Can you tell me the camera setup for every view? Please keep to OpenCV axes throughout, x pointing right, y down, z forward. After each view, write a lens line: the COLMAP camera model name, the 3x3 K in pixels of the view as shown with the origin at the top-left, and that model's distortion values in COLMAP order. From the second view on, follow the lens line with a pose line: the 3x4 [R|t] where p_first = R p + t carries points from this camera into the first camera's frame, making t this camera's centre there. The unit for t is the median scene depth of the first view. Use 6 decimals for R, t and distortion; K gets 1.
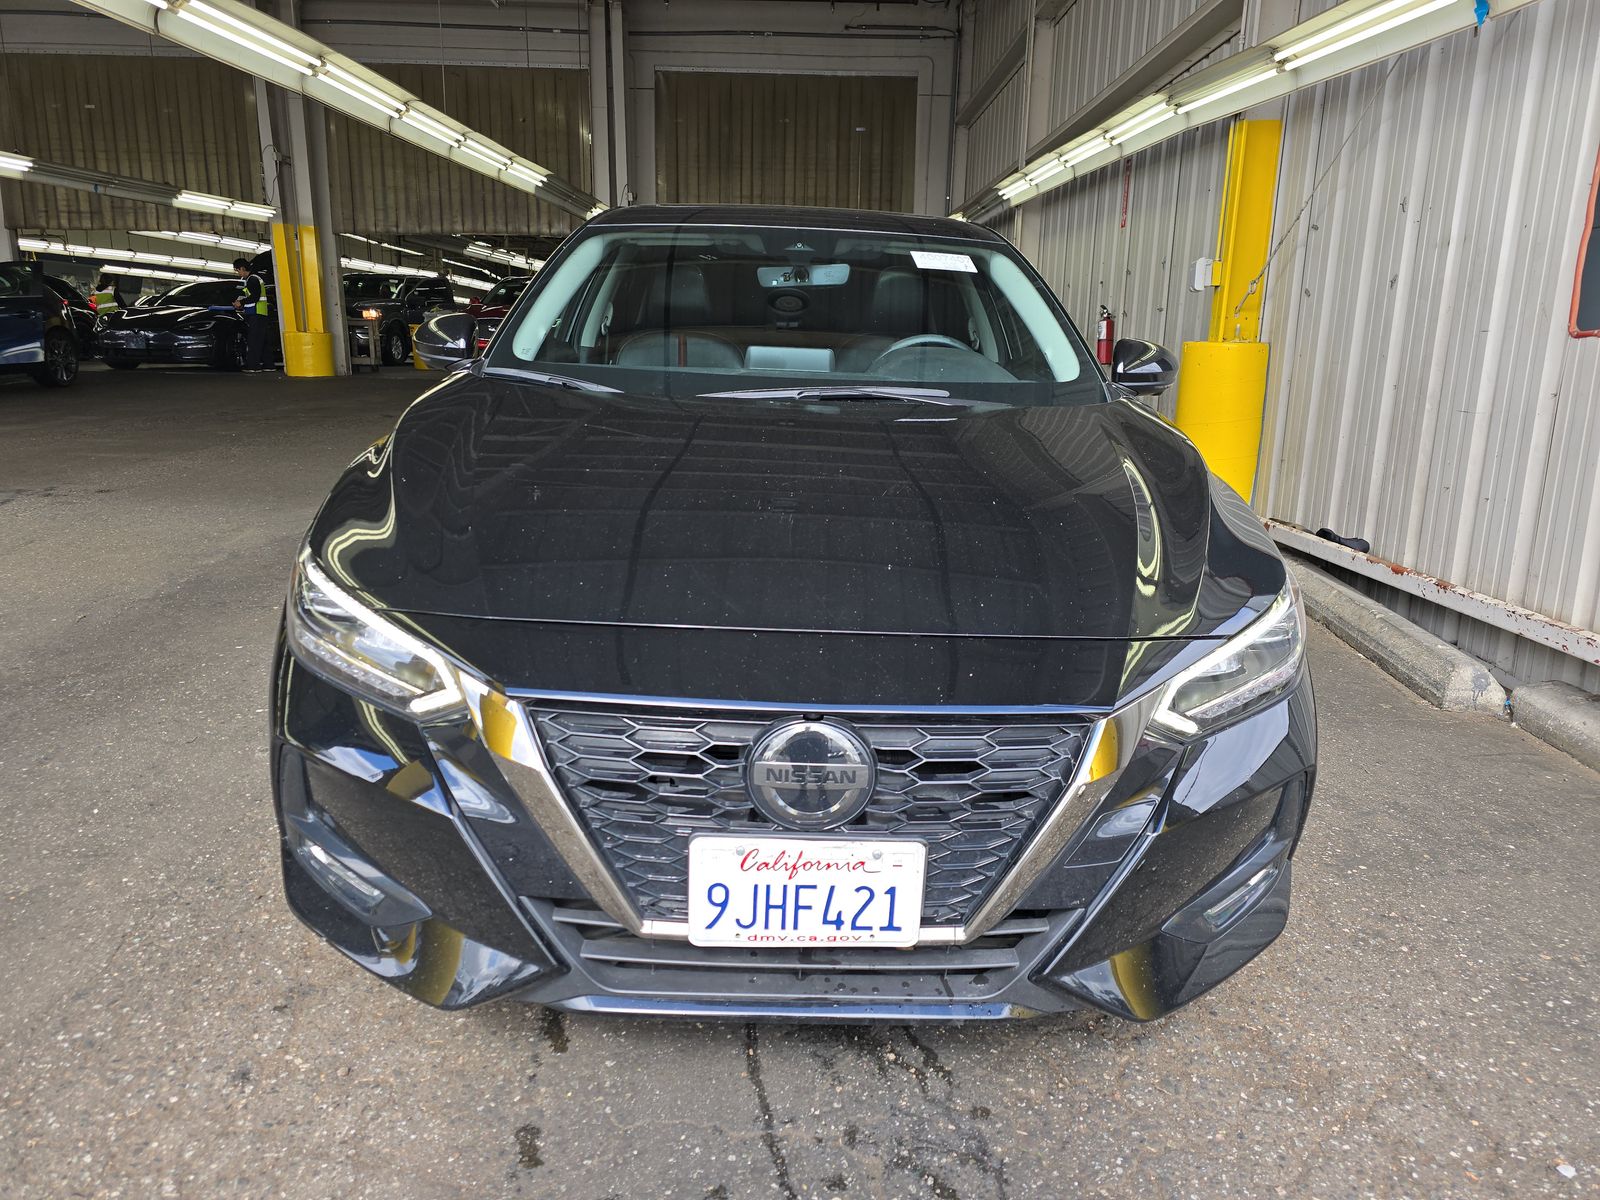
lens RADIAL K [[1065.1, 0, 800.0], [0, 1065.1, 600.0], [0, 0, 1]] dist [0.001261, 0.000117]
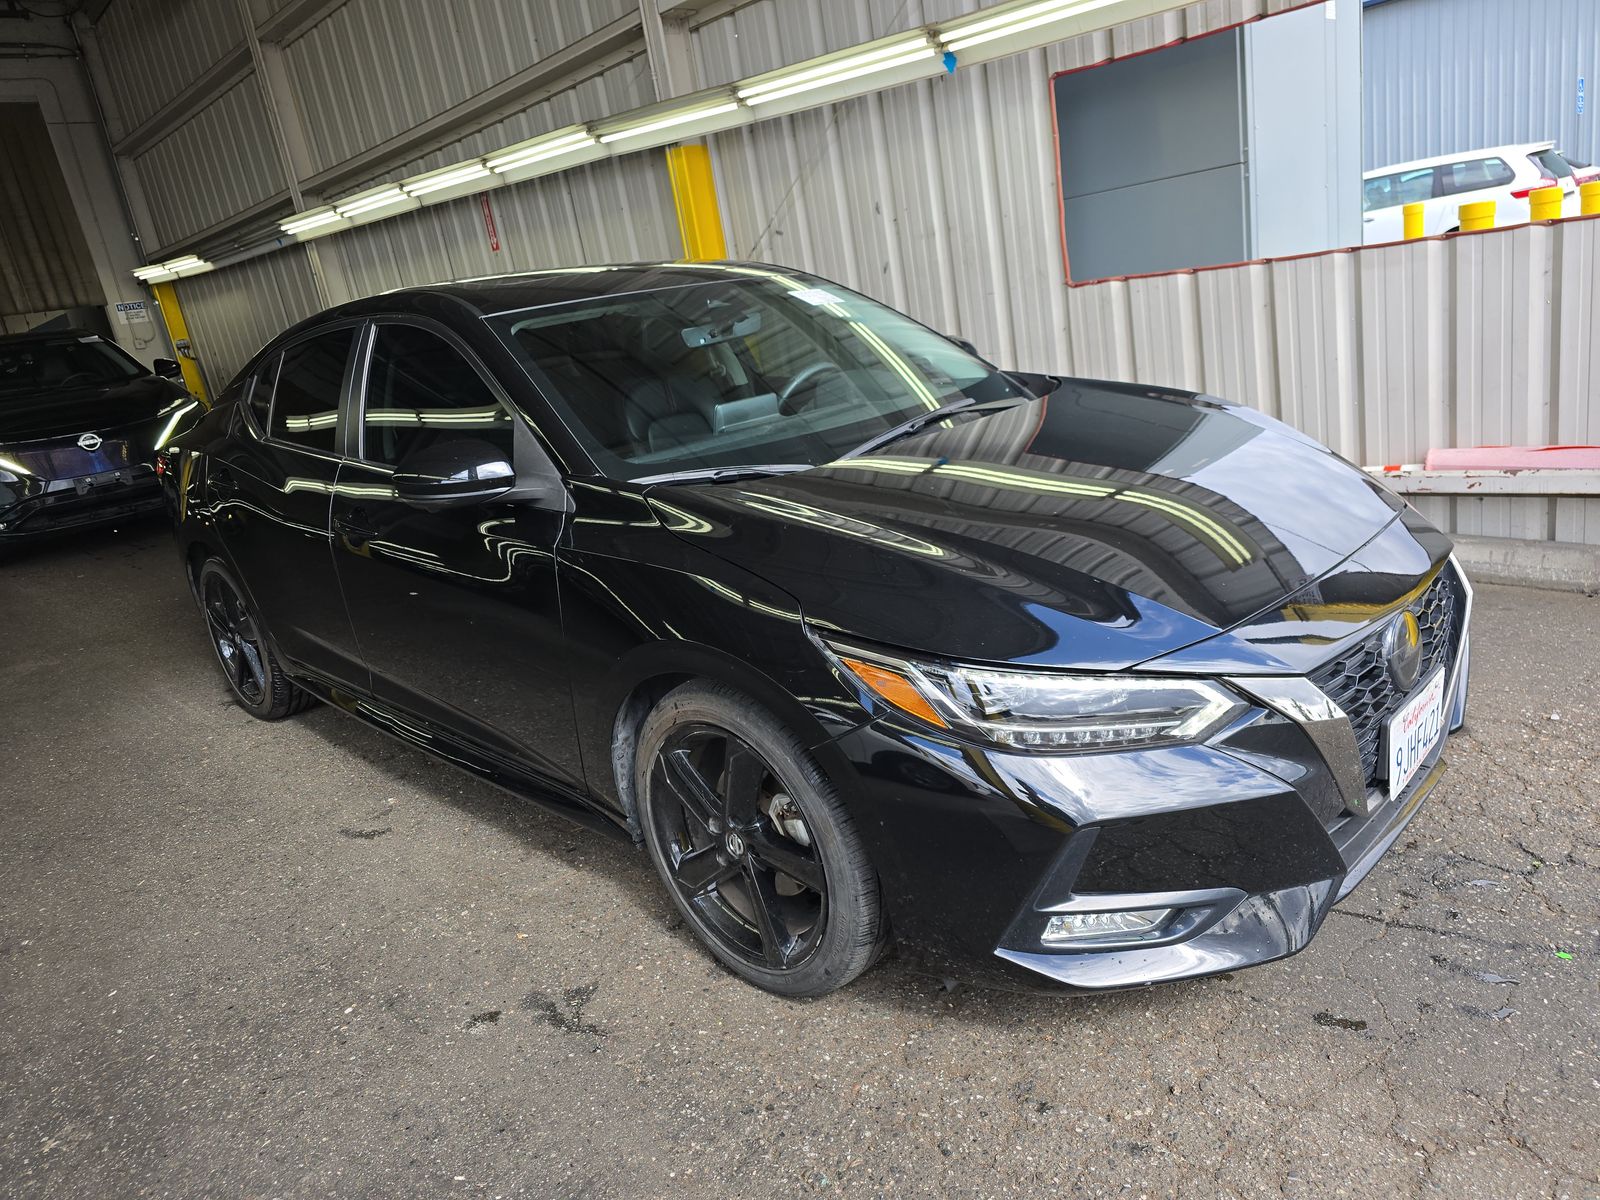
lens RADIAL K [[1063.7, 0, 802.3], [0, 1063.7, 572.9], [0, 0, 1]] dist [0.005285, 0.003337]
pose [[0.719573, -0.303266, 0.624695, -0.300246], [0.321337, 0.942904, 0.087603, -0.066107], [-0.615595, 0.137701, 0.775939, 0.079281]]
